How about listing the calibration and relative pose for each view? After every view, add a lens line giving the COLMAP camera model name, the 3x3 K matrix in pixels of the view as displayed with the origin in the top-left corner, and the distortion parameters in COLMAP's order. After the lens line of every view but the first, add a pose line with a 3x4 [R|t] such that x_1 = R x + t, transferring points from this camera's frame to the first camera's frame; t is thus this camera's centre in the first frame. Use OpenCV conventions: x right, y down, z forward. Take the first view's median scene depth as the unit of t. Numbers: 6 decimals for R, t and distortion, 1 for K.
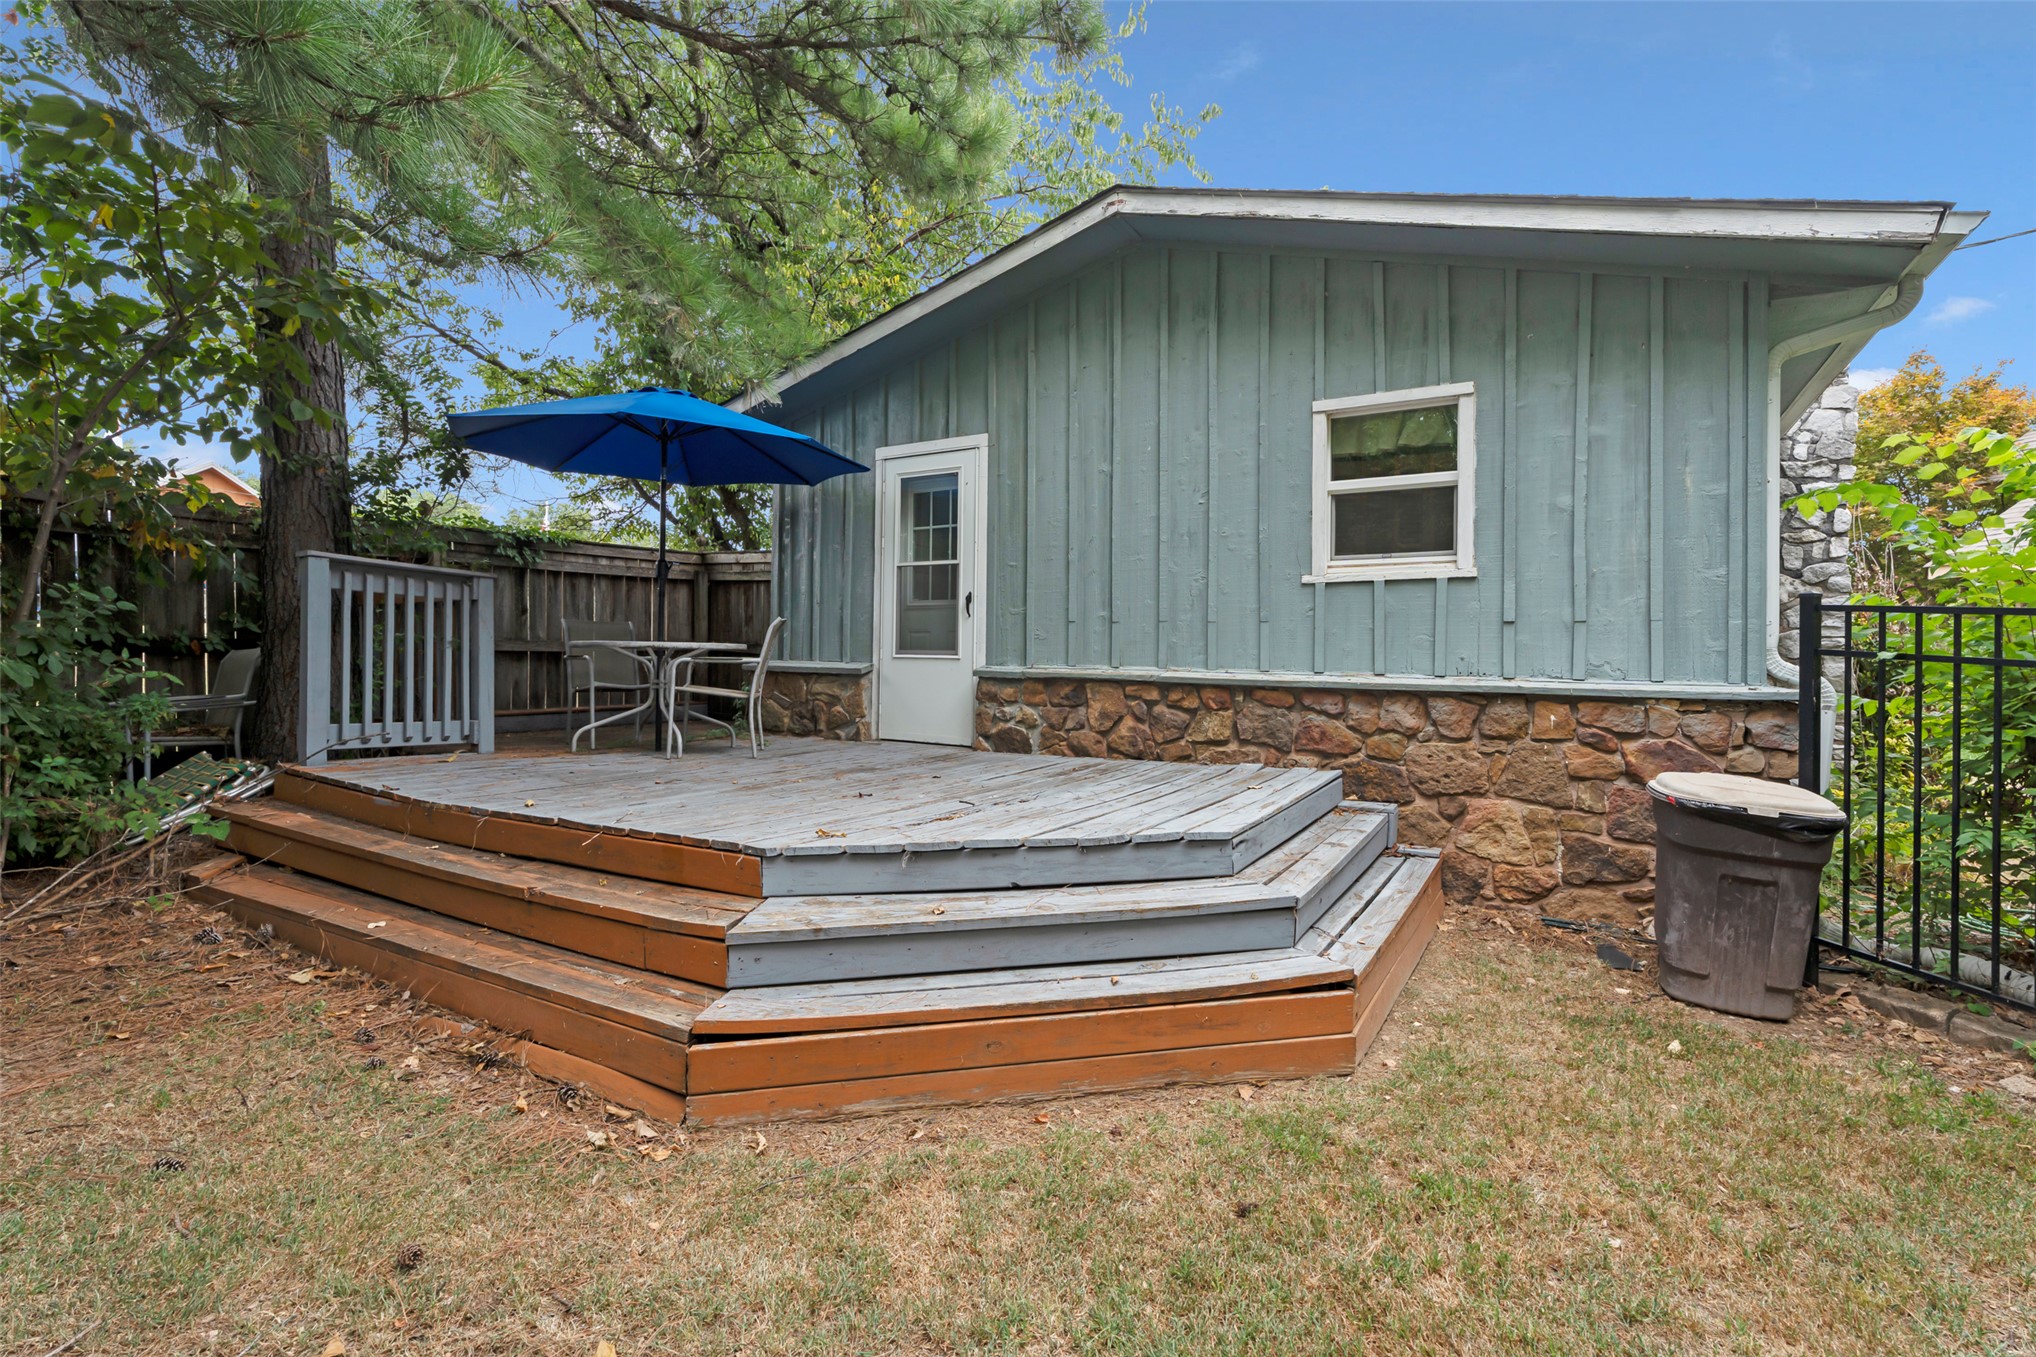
lens RADIAL K [[927.8, 0, 1031.1], [0, 927.8, 651.6], [0, 0, 1]] dist [0.000548, 0.000700]
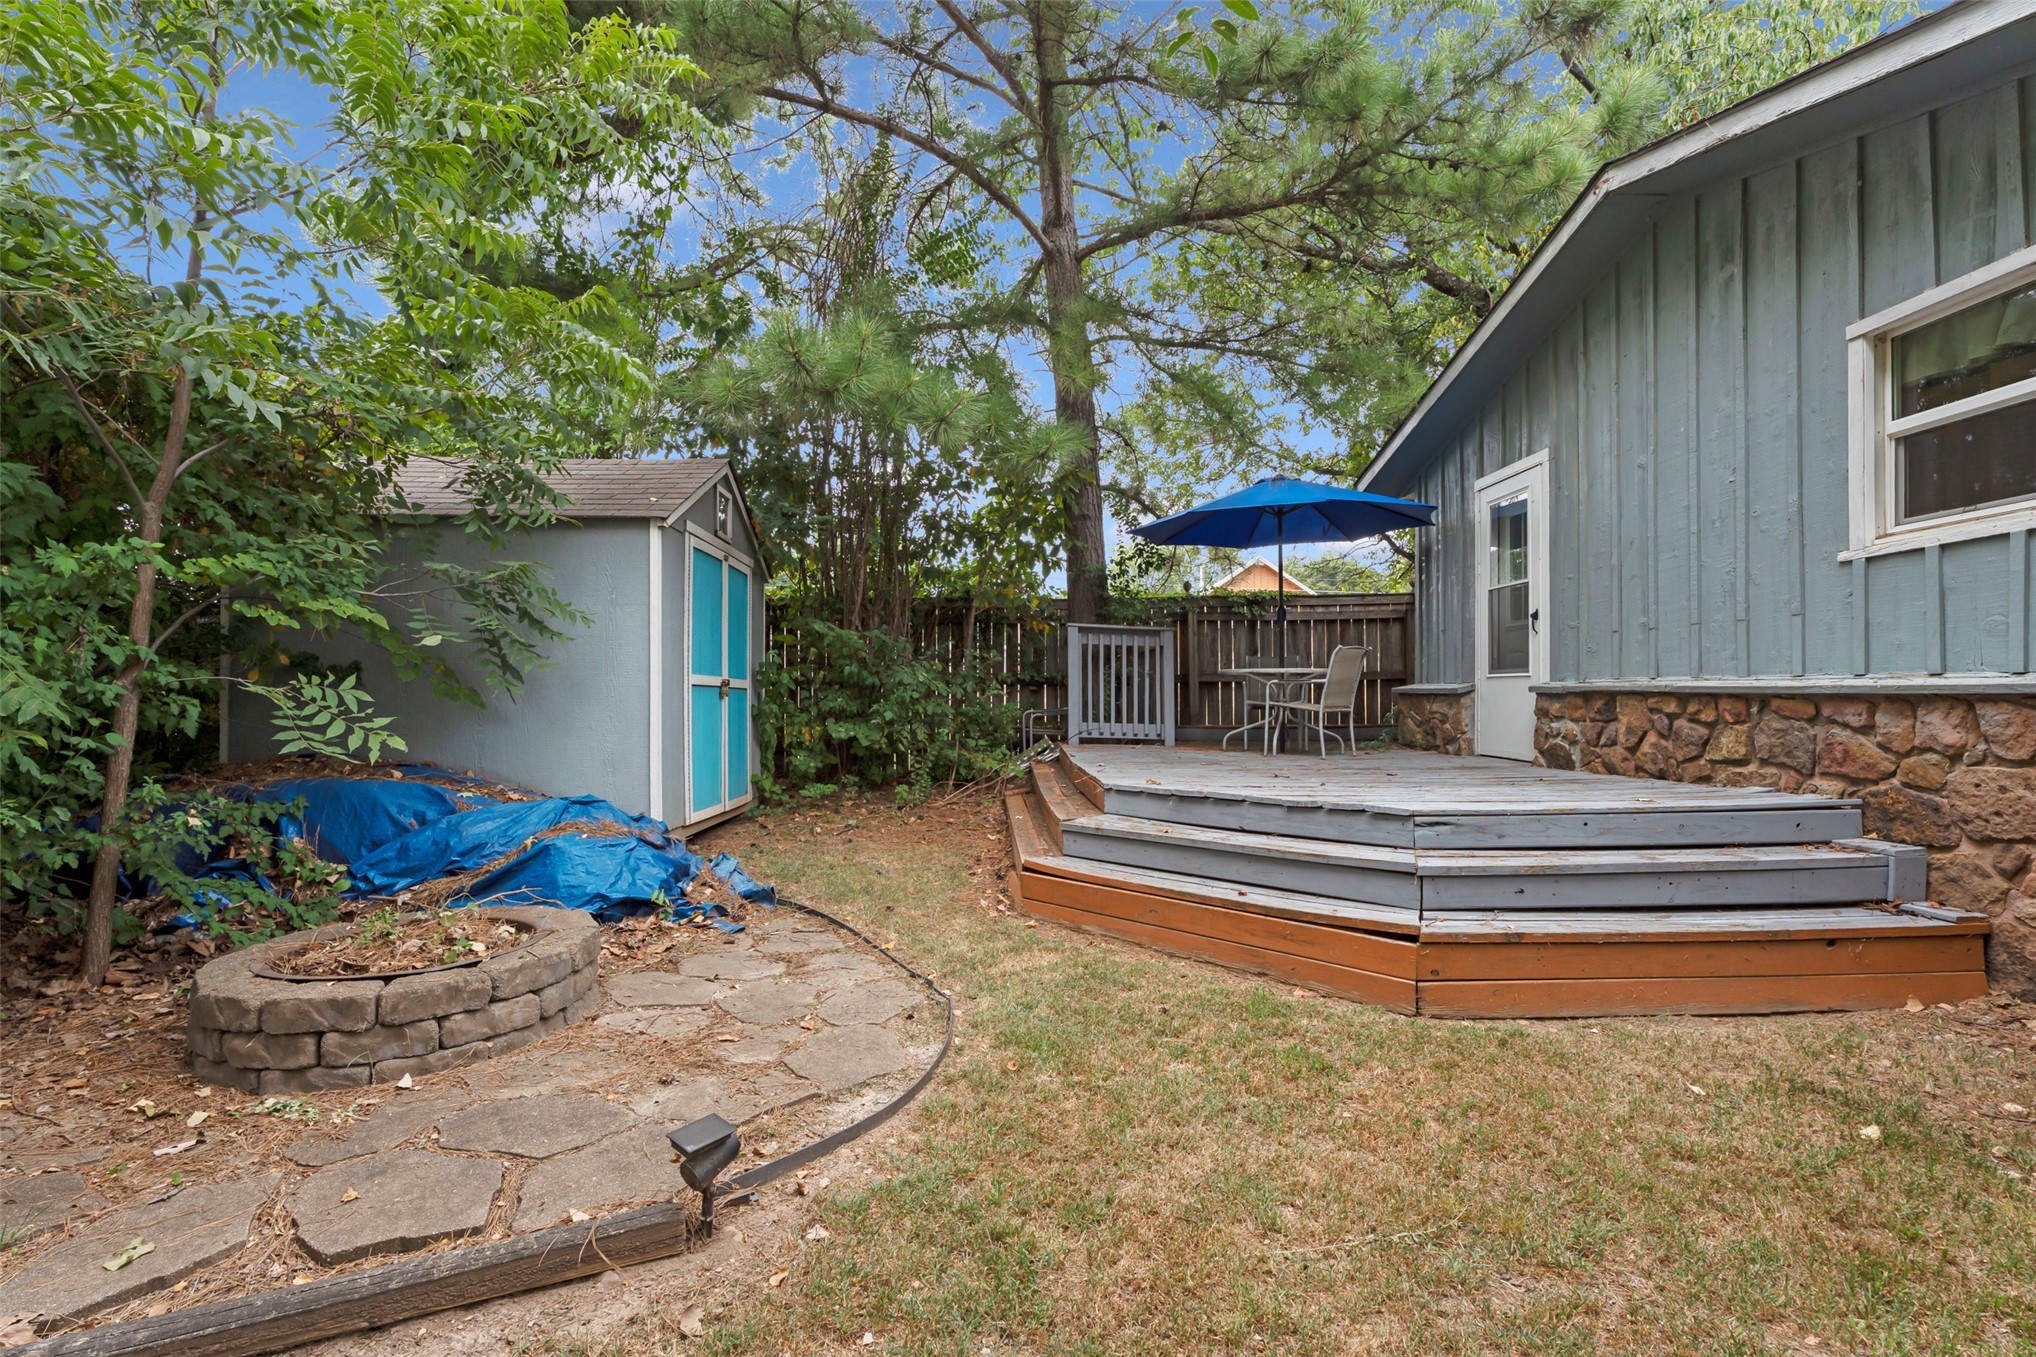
lens RADIAL K [[933.3, 0, 1019.2], [0, 933.3, 692.7], [0, 0, 1]] dist [0.001058, 0.000437]
pose [[0.519246, -0.016477, -0.854466, 0.600185], [0.012403, 0.999854, -0.011744, 0.037099], [0.854535, -0.004500, 0.519374, -0.001023]]
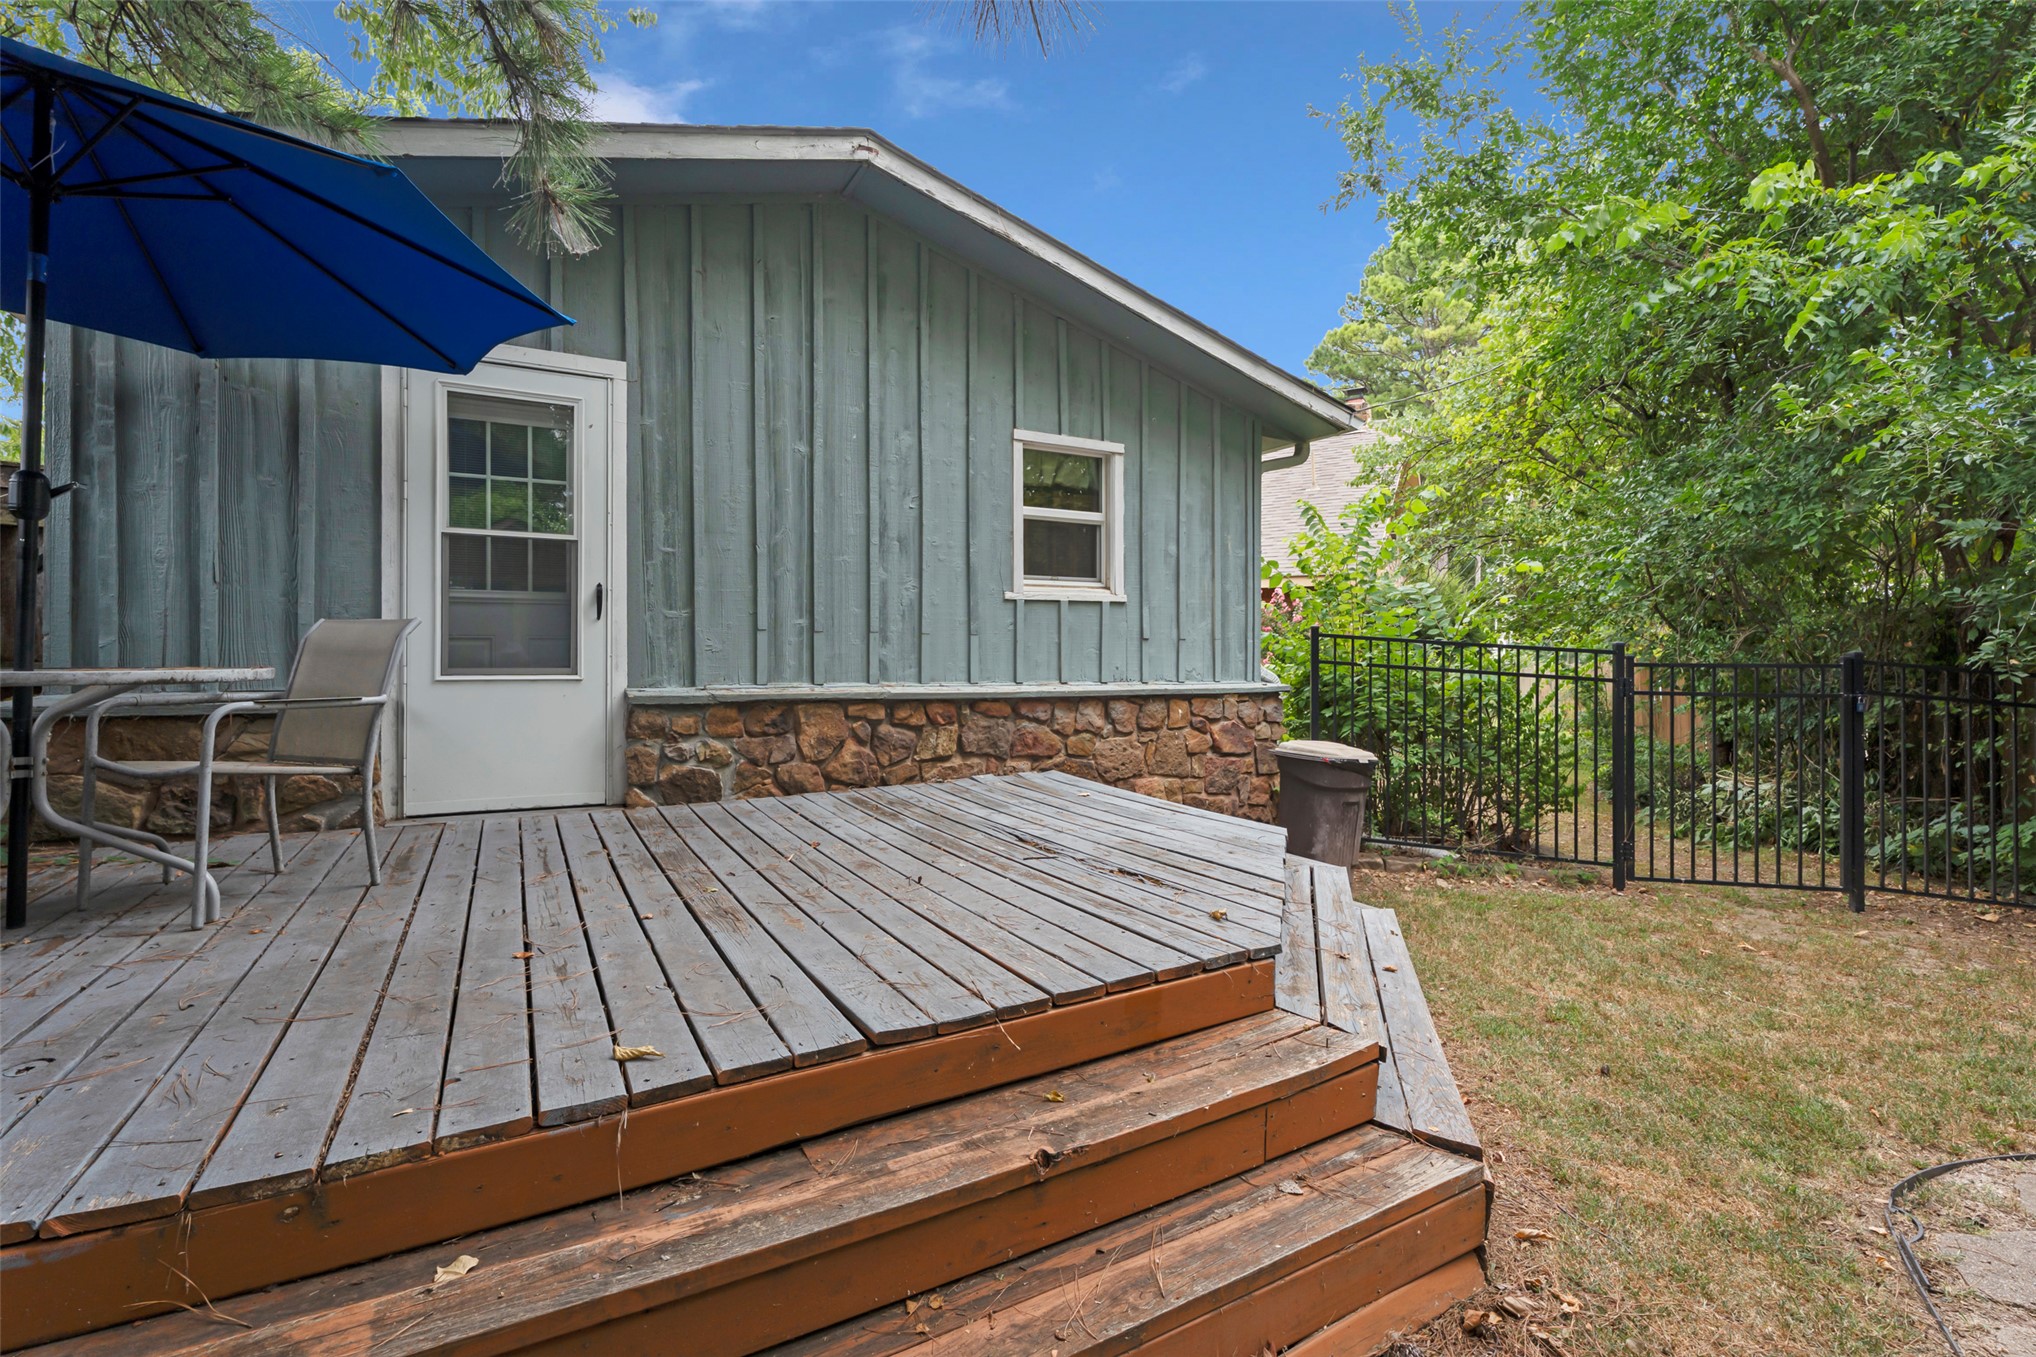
lens RADIAL K [[927.8, 0, 1031.1], [0, 927.8, 651.6], [0, 0, 1]] dist [0.000548, 0.000700]
pose [[0.504440, -0.012408, 0.863357, -0.602618], [-0.004394, 0.999847, 0.016938, -0.031477], [-0.863435, -0.012338, 0.504309, 0.437054]]
